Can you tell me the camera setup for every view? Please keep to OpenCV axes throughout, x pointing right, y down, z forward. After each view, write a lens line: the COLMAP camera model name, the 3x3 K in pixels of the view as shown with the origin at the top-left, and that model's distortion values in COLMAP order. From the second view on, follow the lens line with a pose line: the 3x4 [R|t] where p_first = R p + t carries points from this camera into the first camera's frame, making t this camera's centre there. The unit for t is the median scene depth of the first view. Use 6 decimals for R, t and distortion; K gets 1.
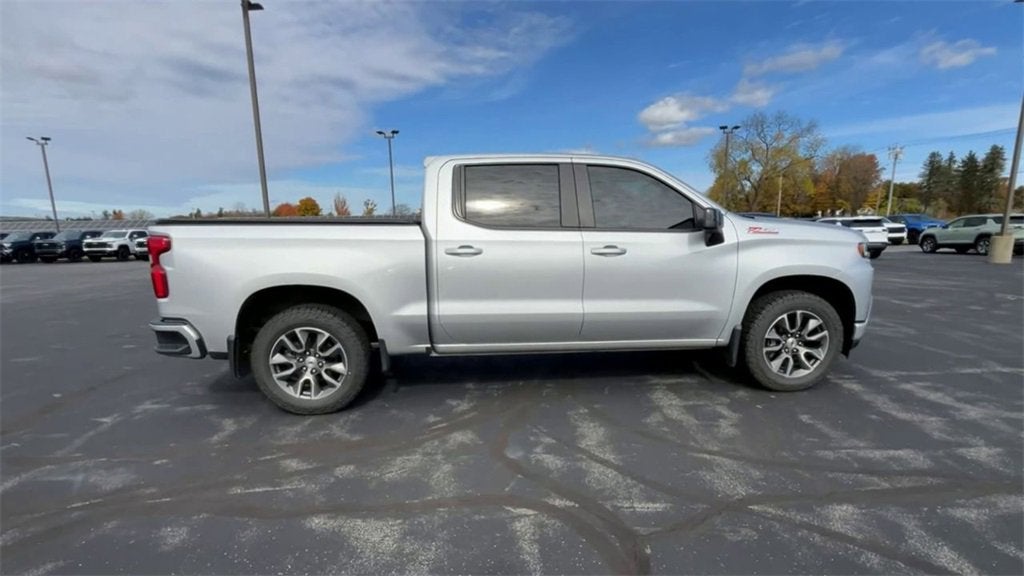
lens RADIAL K [[514.4, 0, 512.6], [0, 514.4, 327.3], [0, 0, 1]] dist [-0.002953, 0.001118]
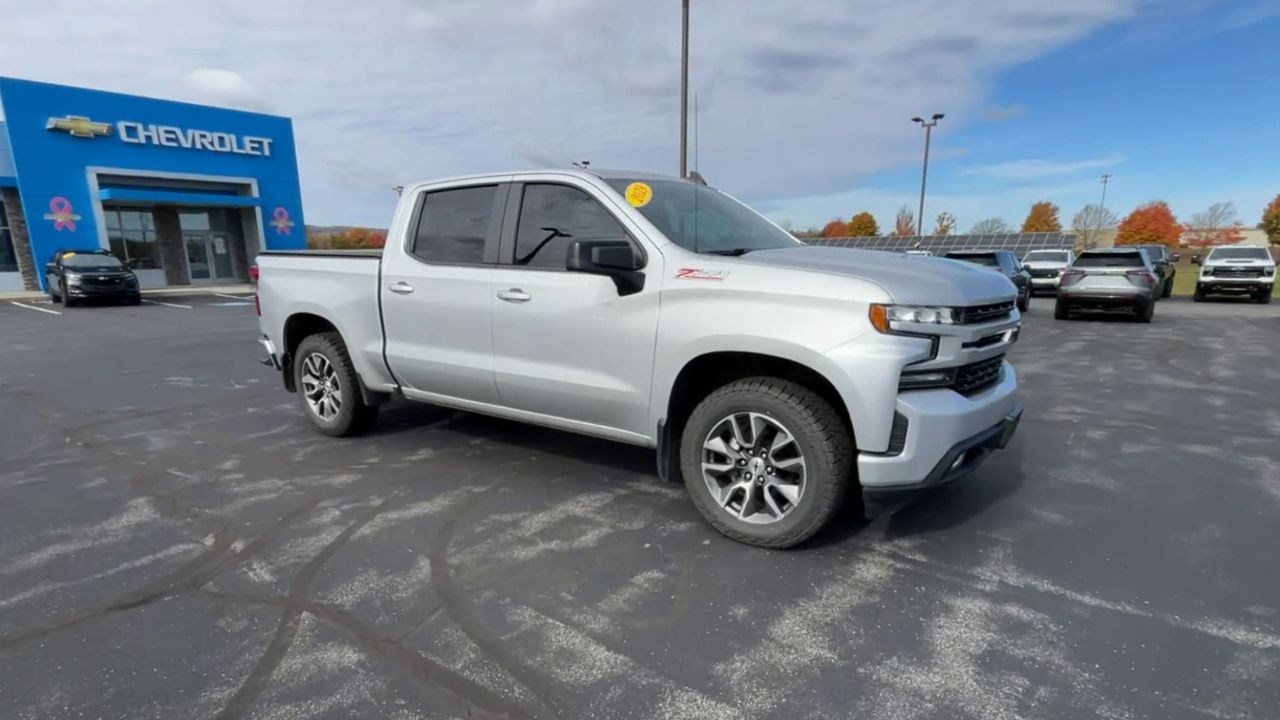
lens RADIAL K [[666.8, 0, 632.9], [0, 666.8, 421.1], [0, 0, 1]] dist [-0.004860, 0.000031]
pose [[0.758124, 0.167322, -0.630279, 0.975592], [-0.130316, 0.985899, 0.104981, -0.089014], [0.638957, 0.002547, 0.769239, 0.335393]]
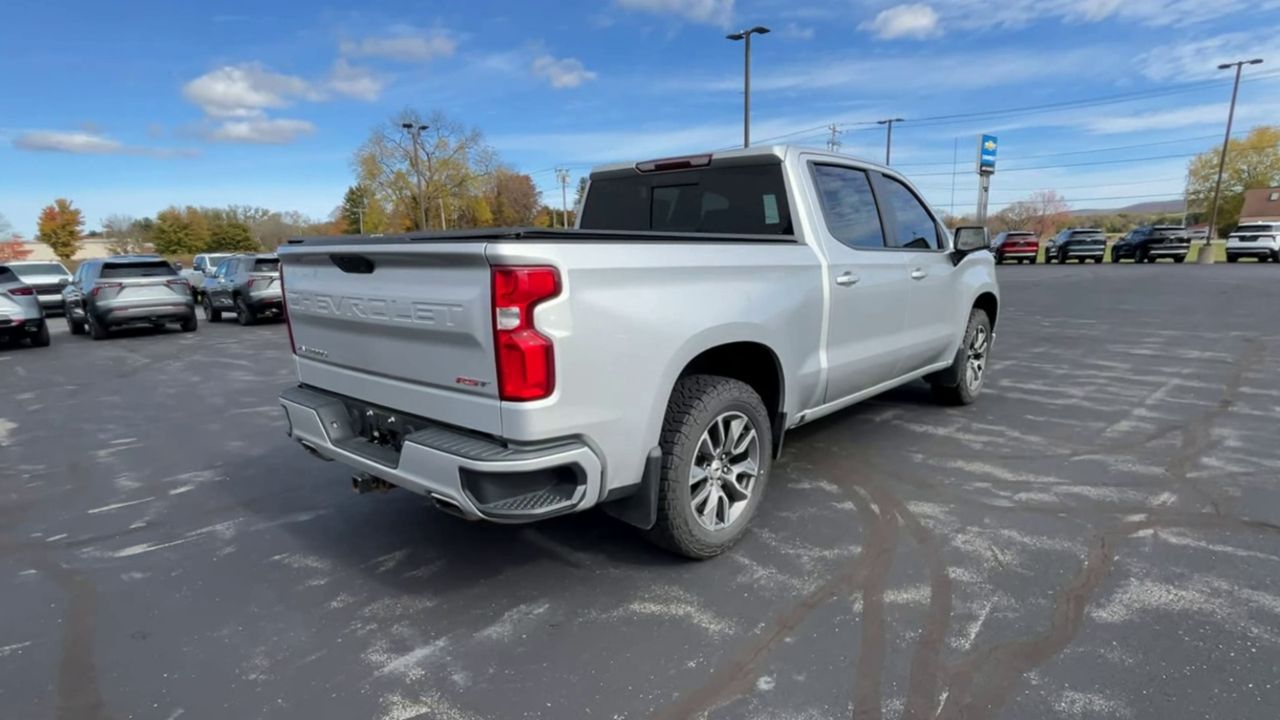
lens RADIAL K [[691.9, 0, 645.2], [0, 691.9, 421.5], [0, 0, 1]] dist [-0.005221, 0.000990]
pose [[0.713987, -0.172383, 0.678607, -1.002581], [0.148905, 0.984430, 0.093402, -0.078021], [-0.684142, 0.034360, 0.728539, 0.449549]]
